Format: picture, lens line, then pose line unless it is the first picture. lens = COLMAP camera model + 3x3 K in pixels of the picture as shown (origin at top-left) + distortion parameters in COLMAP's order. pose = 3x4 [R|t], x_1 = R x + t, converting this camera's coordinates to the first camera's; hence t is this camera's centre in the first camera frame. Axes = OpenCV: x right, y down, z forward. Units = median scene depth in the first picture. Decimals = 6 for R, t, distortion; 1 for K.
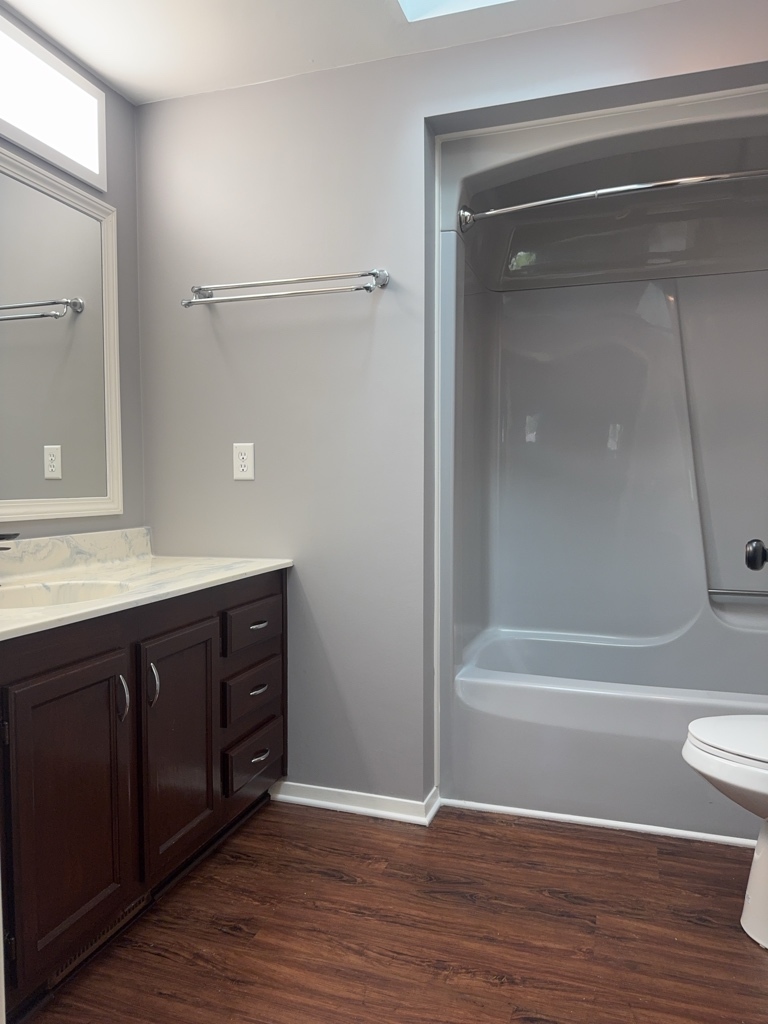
lens RADIAL K [[722.3, 0, 380.8], [0, 722.3, 522.3], [0, 0, 1]] dist [0.049340, -0.067954]
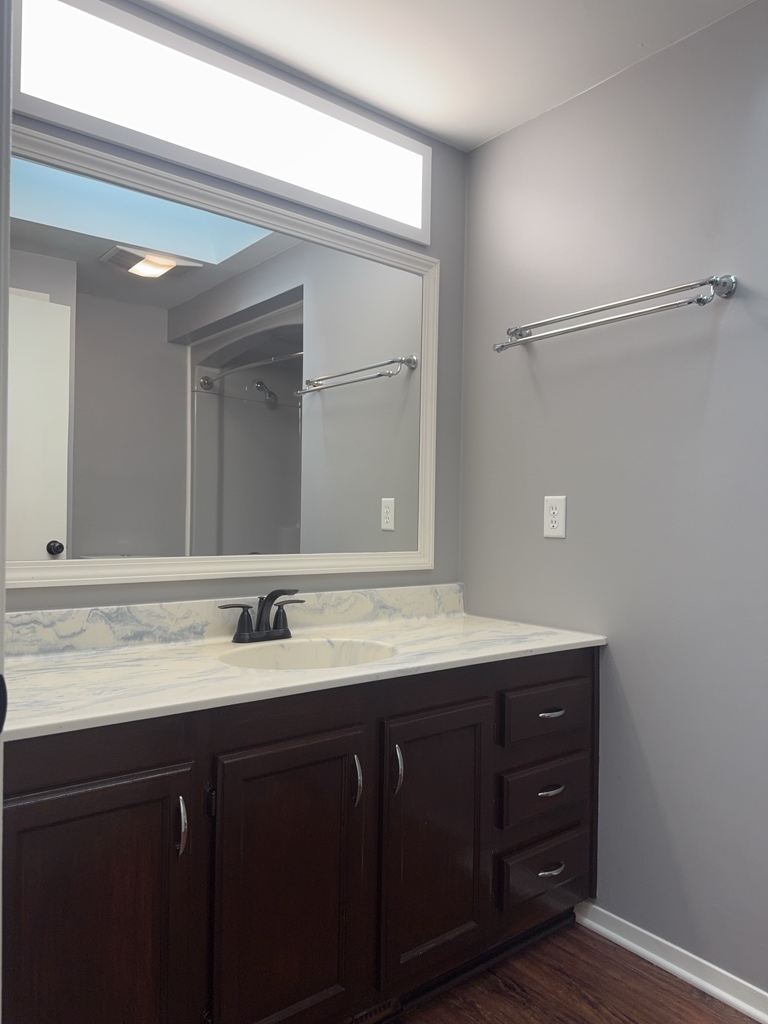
lens RADIAL K [[722.3, 0, 357.3], [0, 722.3, 526.0], [0, 0, 1]] dist [0.049340, -0.067954]
pose [[0.839814, 0.021180, -0.542460, 0.088910], [-0.051265, 0.997867, -0.040406, -0.027114], [0.540448, 0.061742, 0.839109, 0.142357]]
